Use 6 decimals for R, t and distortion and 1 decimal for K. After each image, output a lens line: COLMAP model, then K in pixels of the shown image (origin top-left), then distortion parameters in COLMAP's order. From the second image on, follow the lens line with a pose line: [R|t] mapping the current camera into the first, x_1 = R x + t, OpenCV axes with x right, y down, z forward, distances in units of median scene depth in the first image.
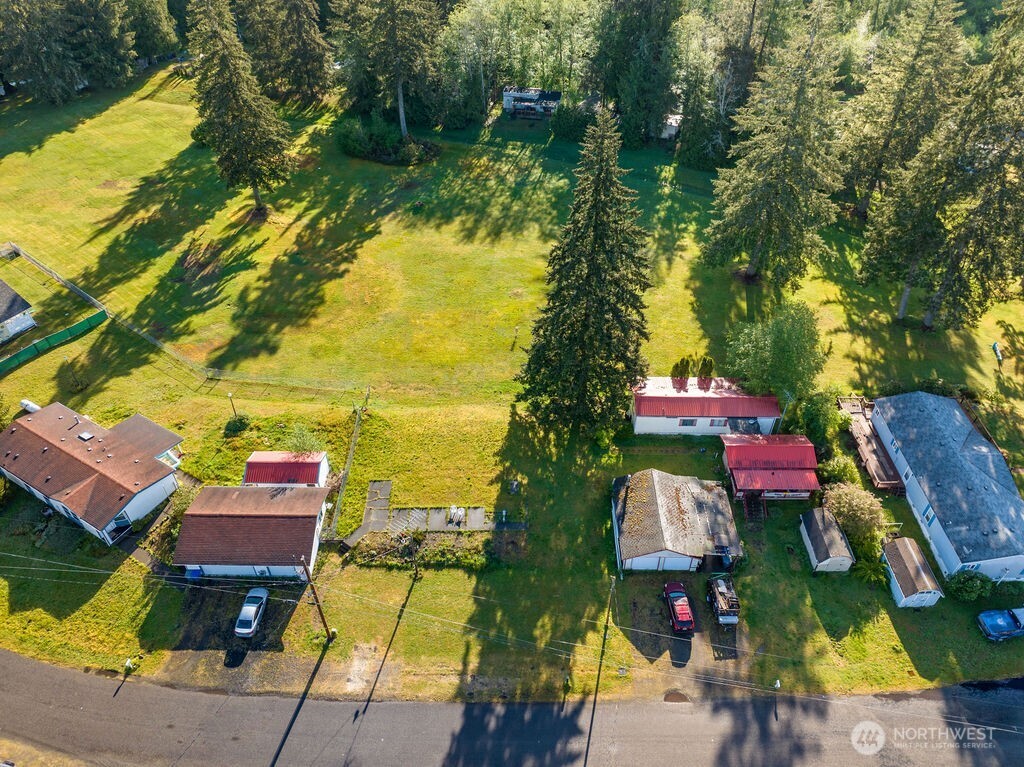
lens RADIAL K [[722.0, 0, 512.0], [0, 722.0, 383.5], [0, 0, 1]] dist [-0.034647, 0.001742]
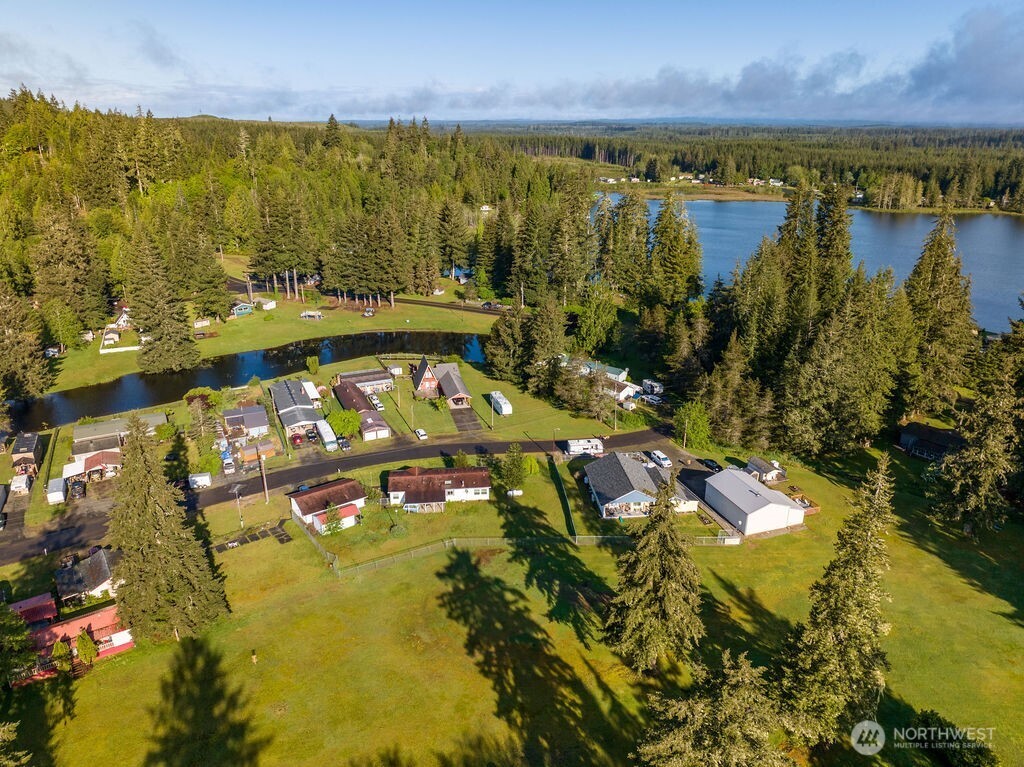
lens RADIAL K [[722.0, 0, 512.0], [0, 722.0, 383.5], [0, 0, 1]] dist [-0.034647, 0.001742]
pose [[-0.804246, 0.201413, -0.559125, 0.265712], [-0.396005, 0.519894, 0.756895, -1.566880], [0.443134, 0.830146, -0.338362, 1.522117]]
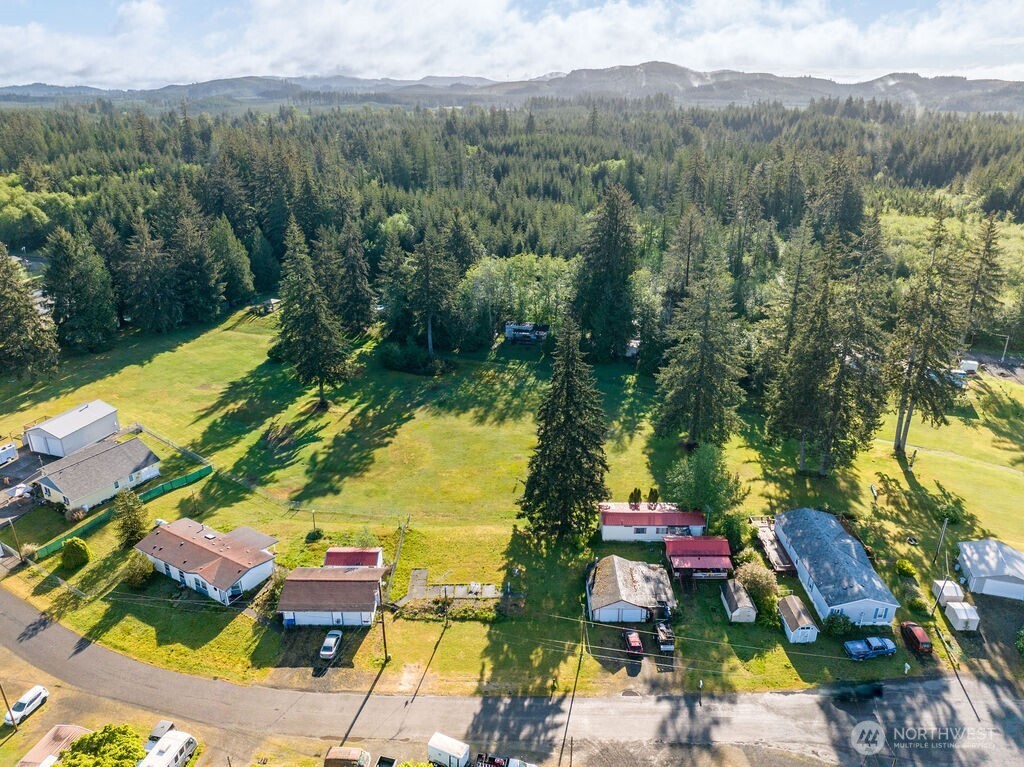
lens RADIAL K [[722.0, 0, 512.0], [0, 722.0, 383.5], [0, 0, 1]] dist [-0.034647, 0.001742]
pose [[0.999997, -0.001696, 0.001805, -0.006473], [0.002191, 0.945771, -0.324827, 0.253678], [-0.001156, 0.324830, 0.945772, -0.439583]]
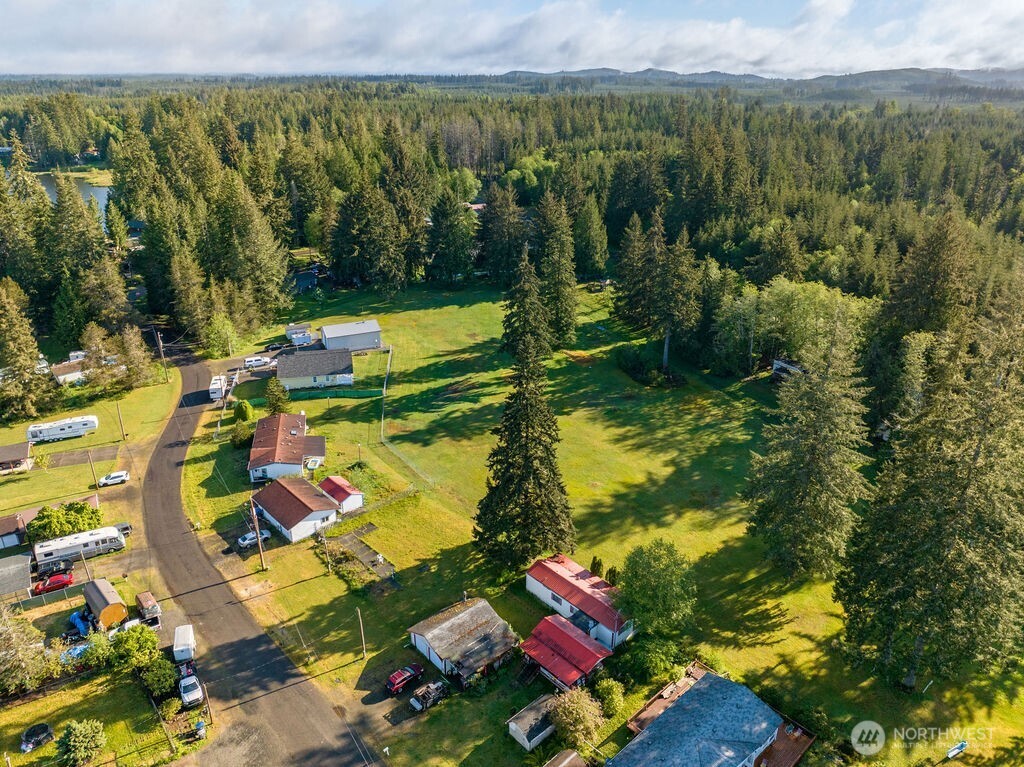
lens RADIAL K [[721.3, 0, 512.0], [0, 721.3, 383.5], [0, 0, 1]] dist [-0.028999, 0.000107]
pose [[0.684932, 0.289033, -0.668826, 0.946024], [-0.484949, 0.865933, -0.122414, -0.076793], [0.543777, 0.408192, 0.733271, -0.060650]]
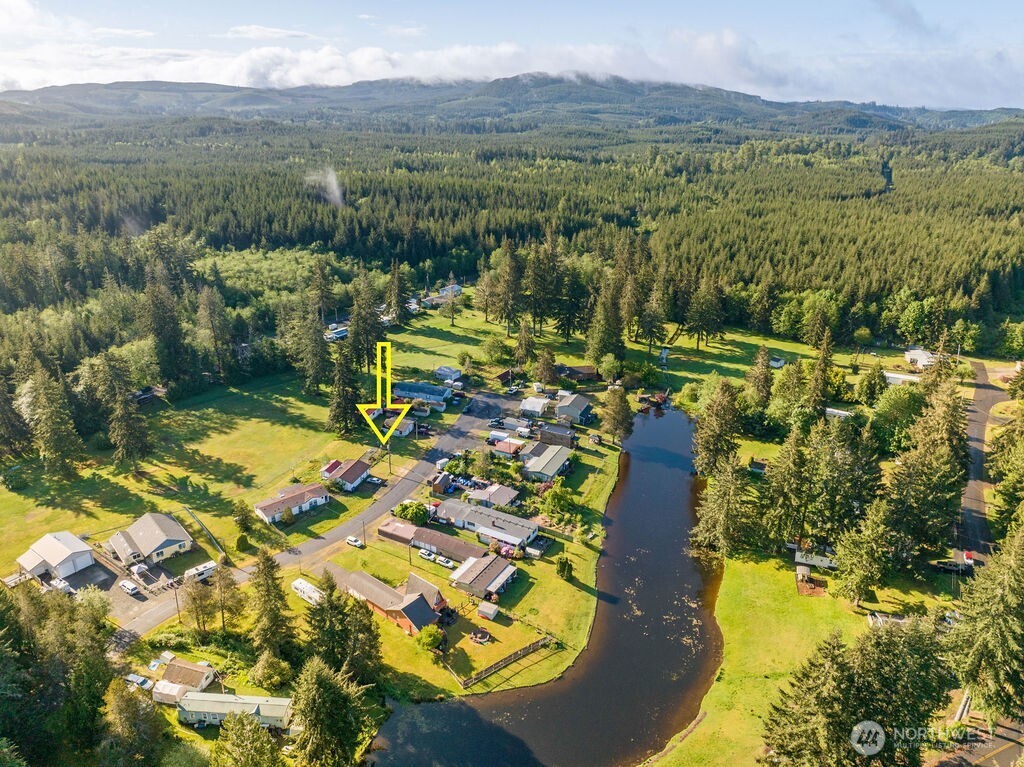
lens RADIAL K [[722.0, 0, 512.0], [0, 722.0, 383.5], [0, 0, 1]] dist [-0.034647, 0.001742]
pose [[0.298268, -0.351396, 0.887444, -2.708874], [0.623352, 0.775816, 0.097687, 0.021543], [-0.722820, 0.524053, 0.450444, -1.160074]]
